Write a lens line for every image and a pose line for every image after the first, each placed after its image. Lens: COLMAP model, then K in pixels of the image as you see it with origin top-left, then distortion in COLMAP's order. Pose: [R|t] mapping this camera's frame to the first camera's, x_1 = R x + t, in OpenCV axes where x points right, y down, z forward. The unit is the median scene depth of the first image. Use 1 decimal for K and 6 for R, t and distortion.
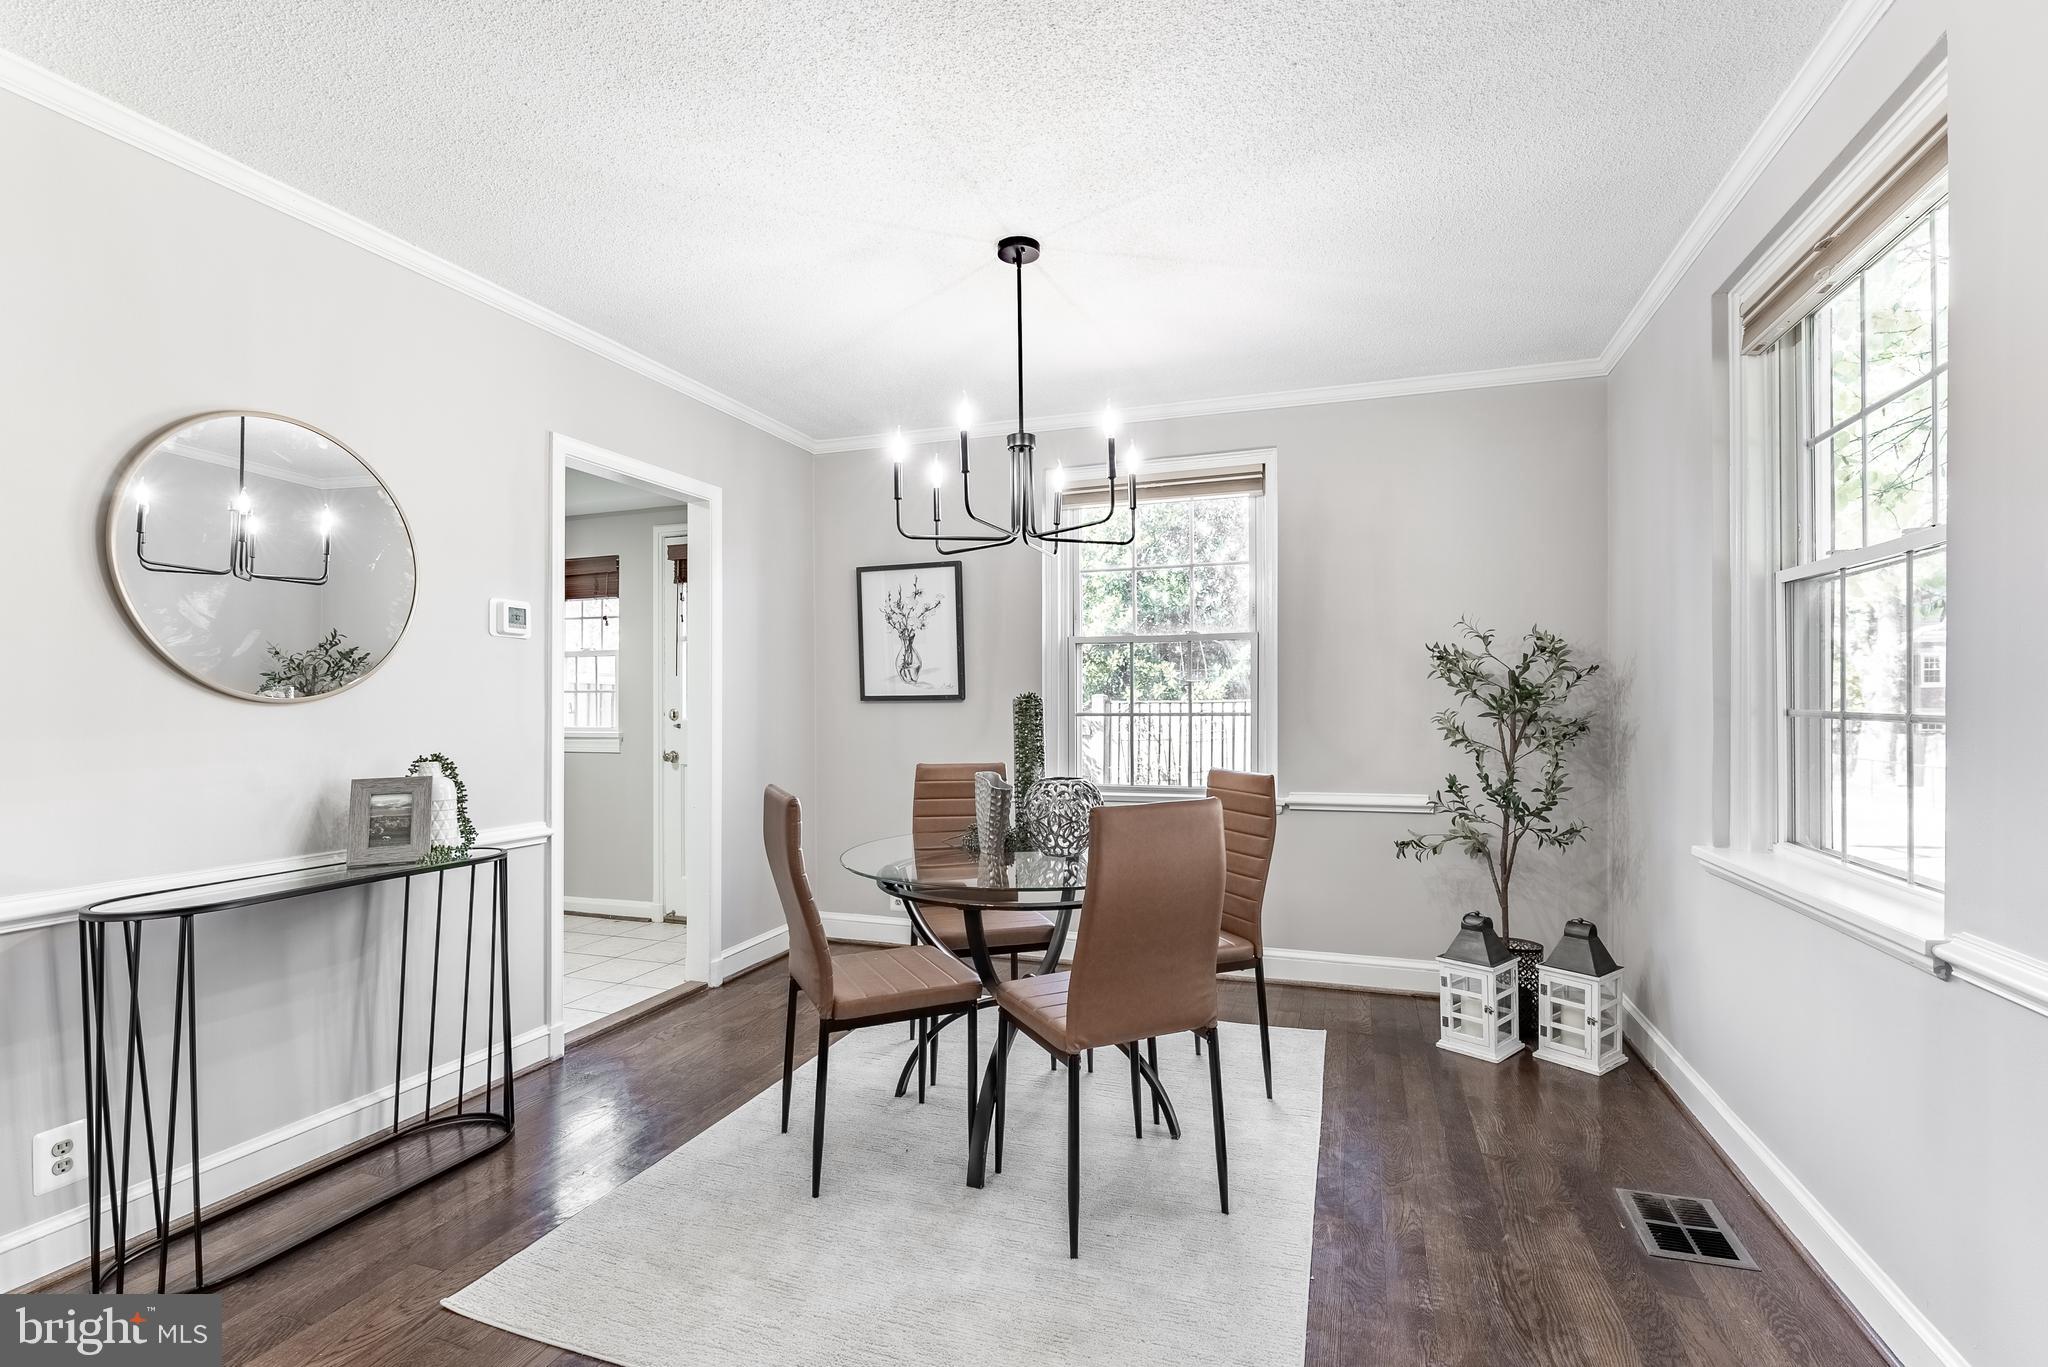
lens RADIAL K [[934.1, 0, 1029.3], [0, 934.1, 691.4], [0, 0, 1]] dist [-0.002078, -0.001120]
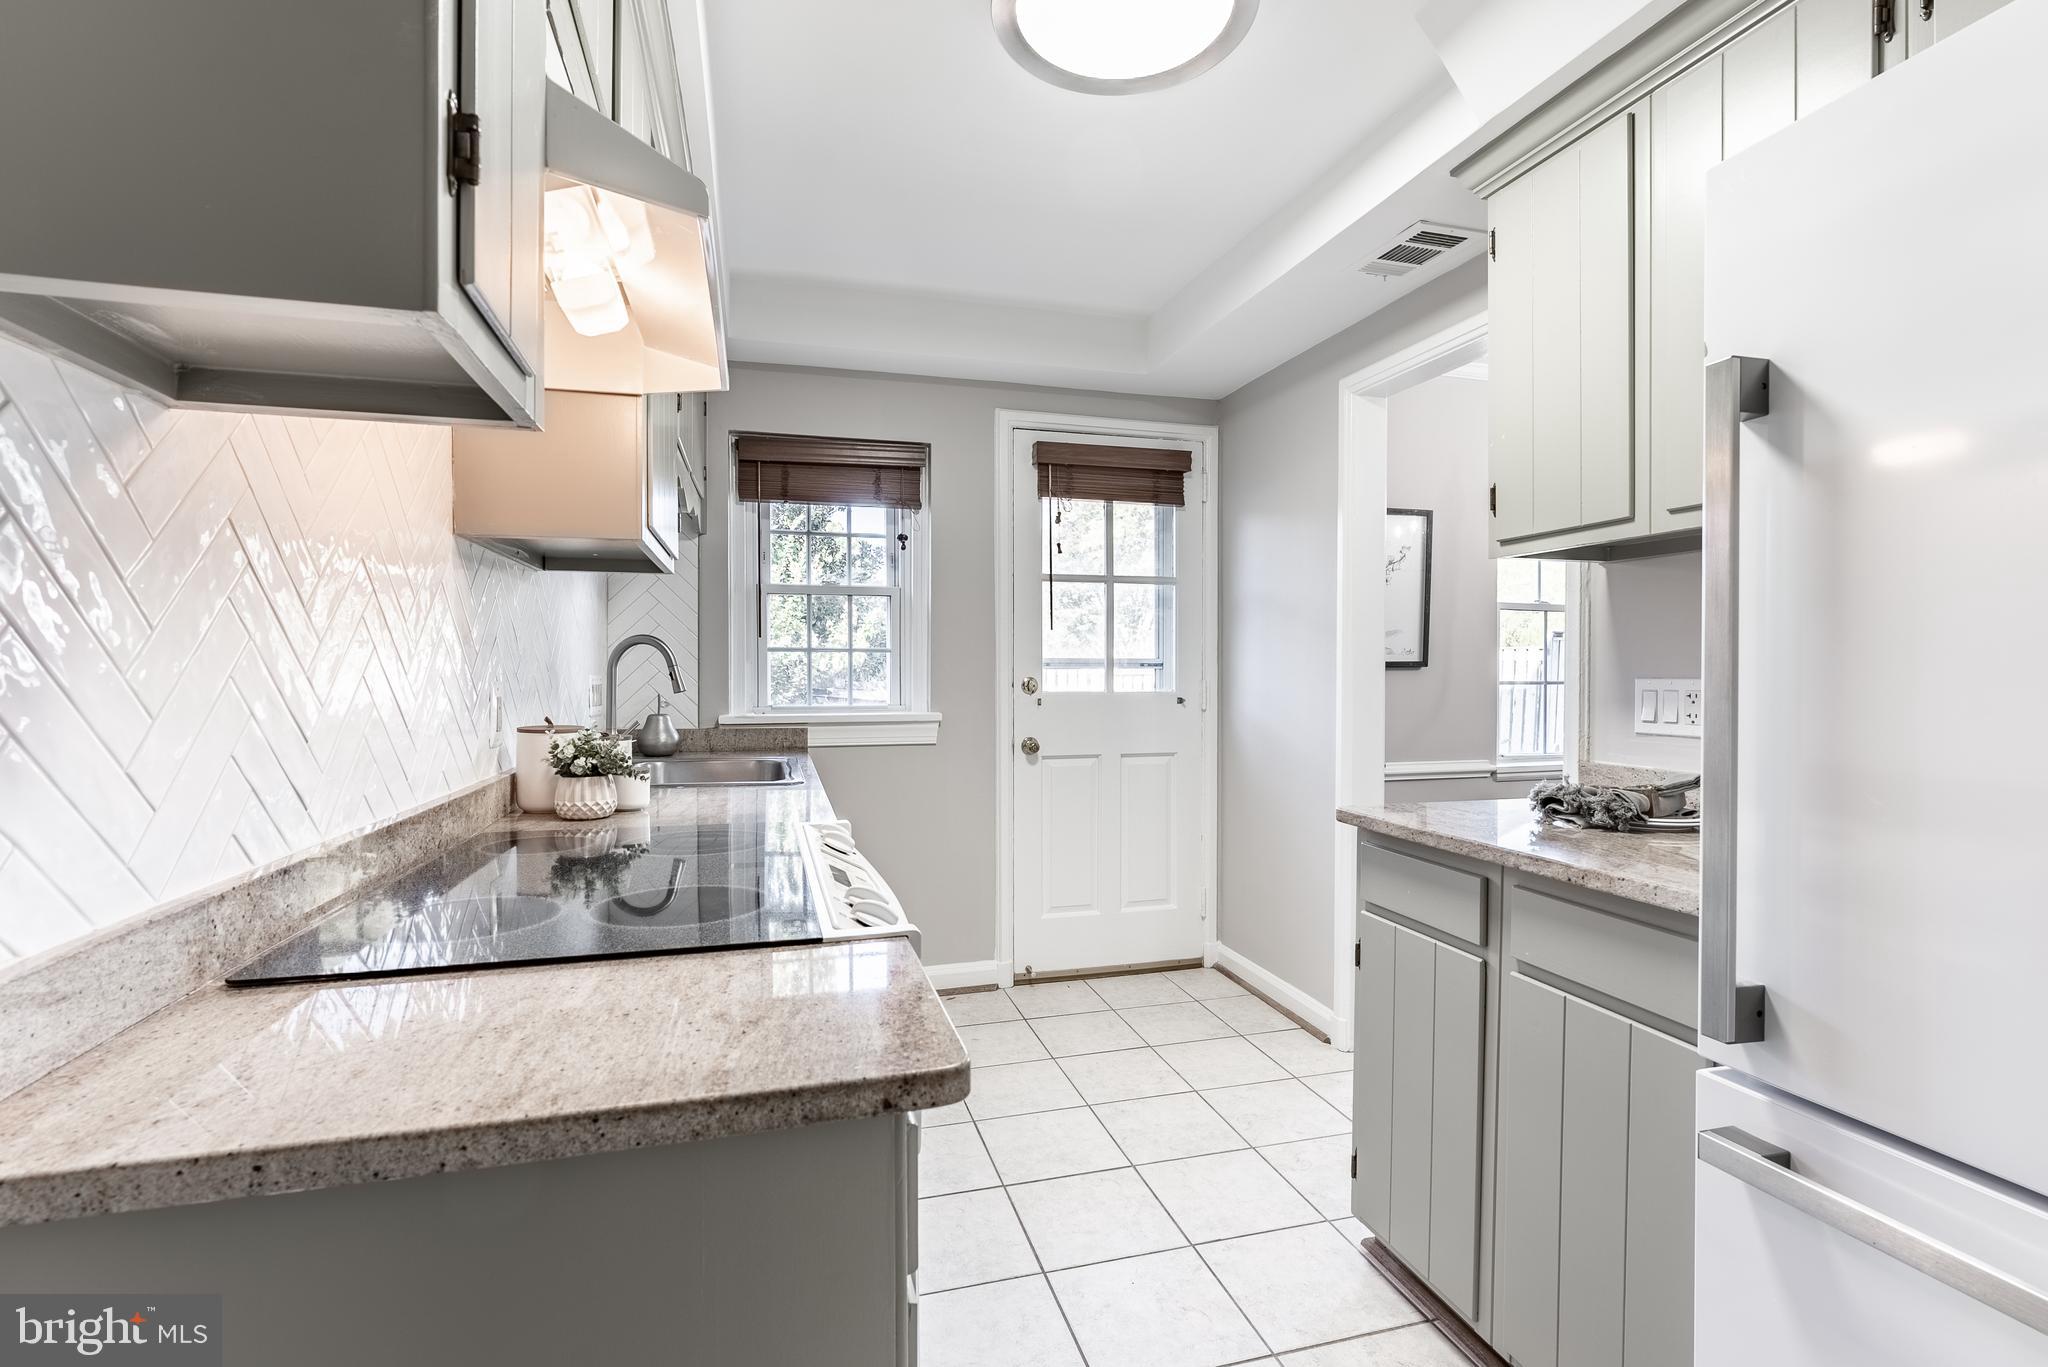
lens RADIAL K [[934.1, 0, 998.8], [0, 934.1, 683.1], [0, 0, 1]] dist [-0.002078, -0.001120]
pose [[0.822838, -0.003192, 0.568266, -0.792568], [-0.009749, 0.999758, 0.019731, 0.009368], [-0.568192, -0.021776, 0.822608, 0.442225]]
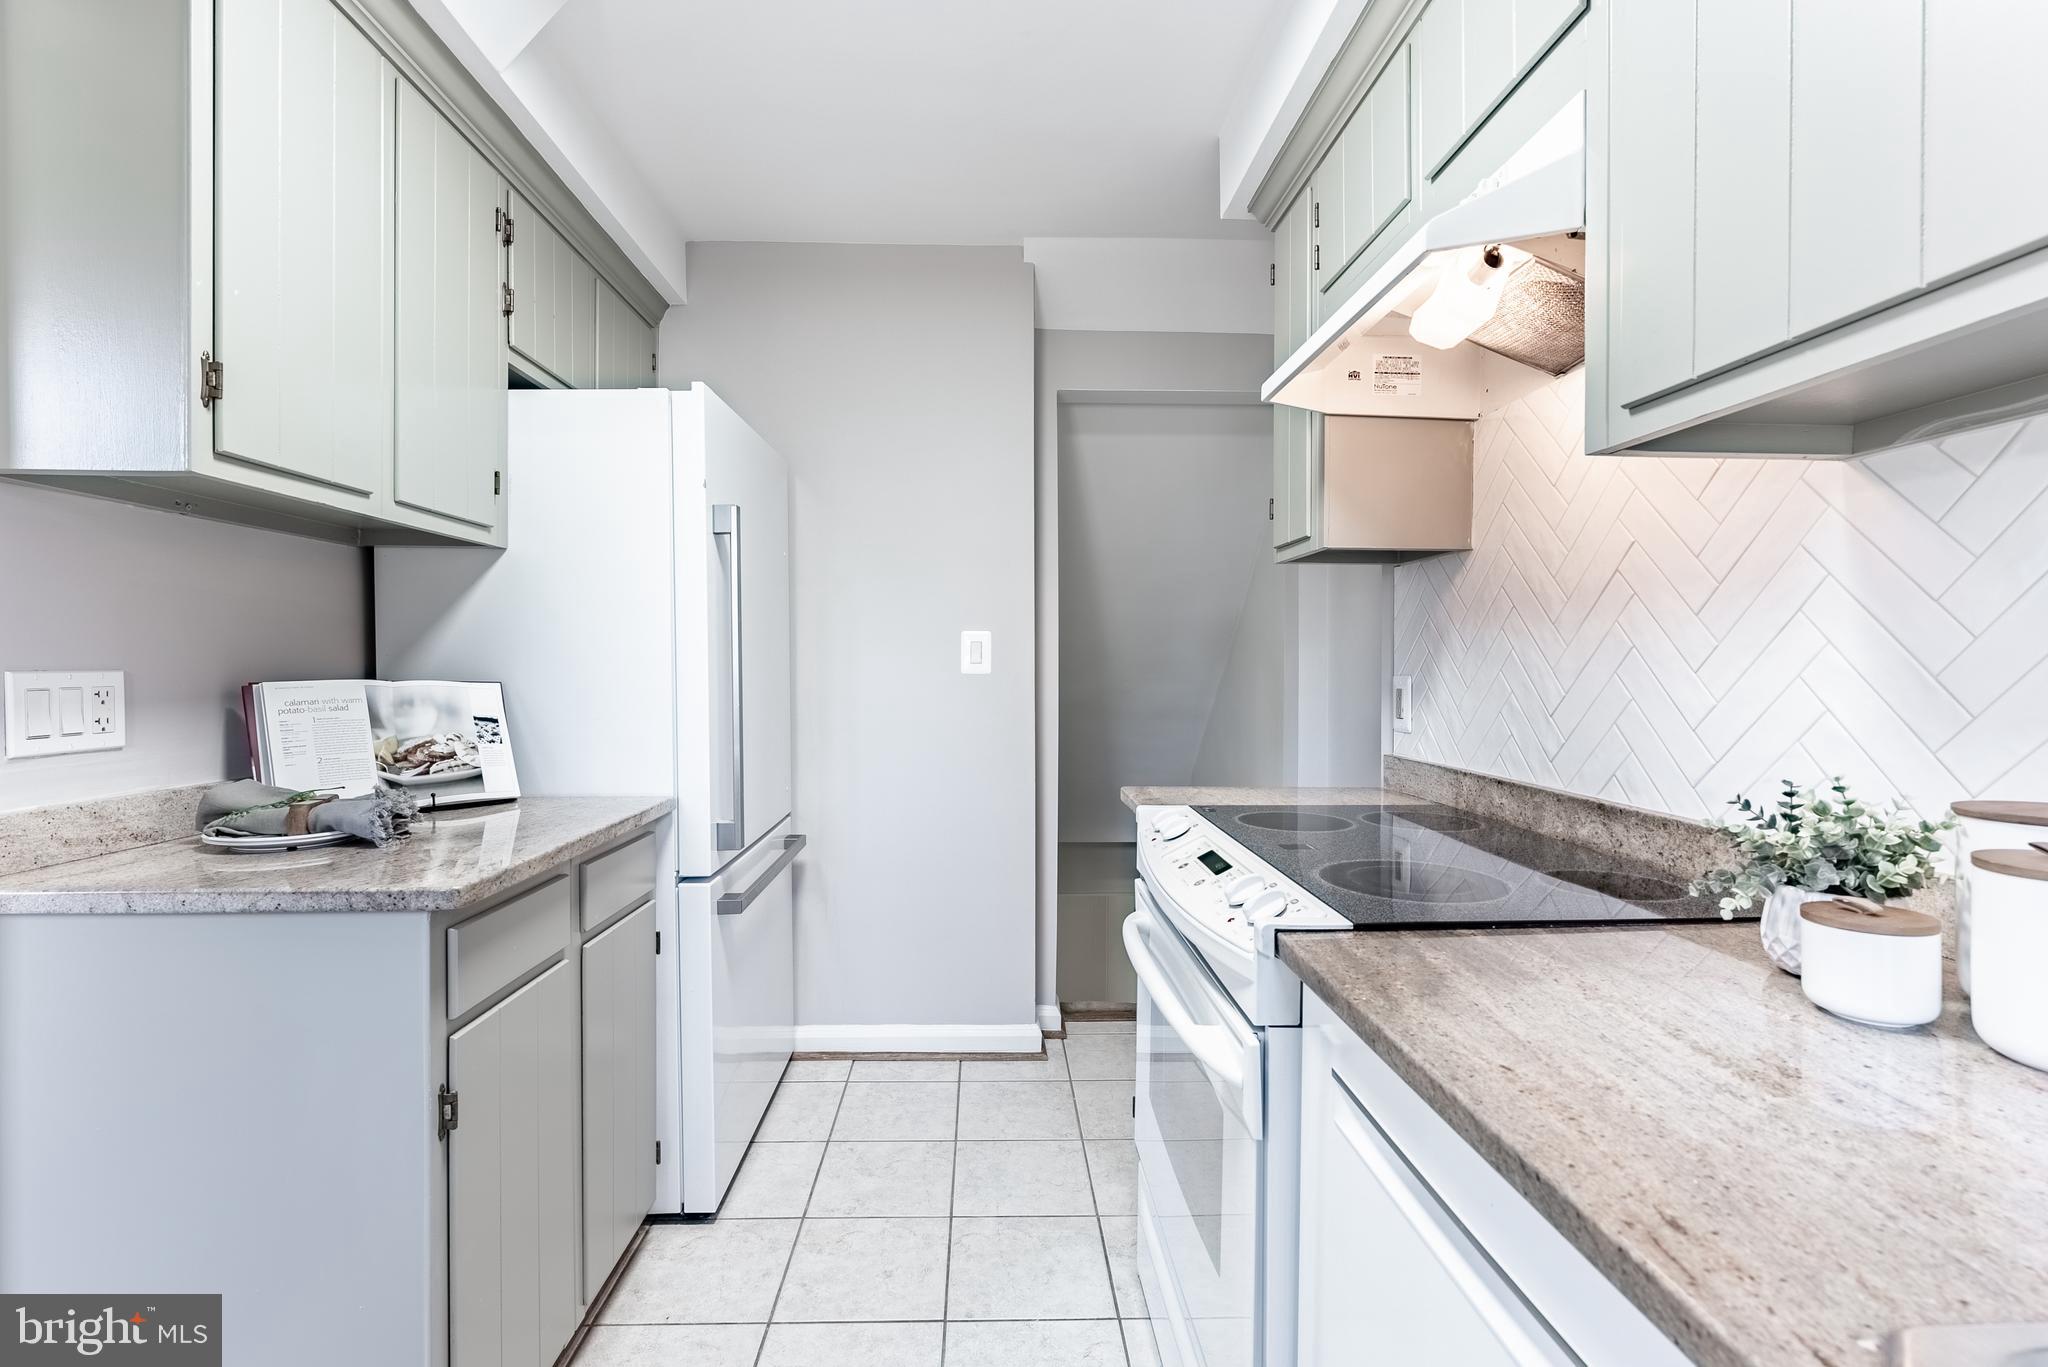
lens RADIAL K [[934.1, 0, 1015.3], [0, 934.1, 667.2], [0, 0, 1]] dist [-0.002078, -0.001120]
pose [[-0.930524, 0.003101, -0.366218, -0.515997], [0.004978, 0.999979, -0.004180, 0.013368], [0.366197, -0.005713, -0.930520, 0.934128]]
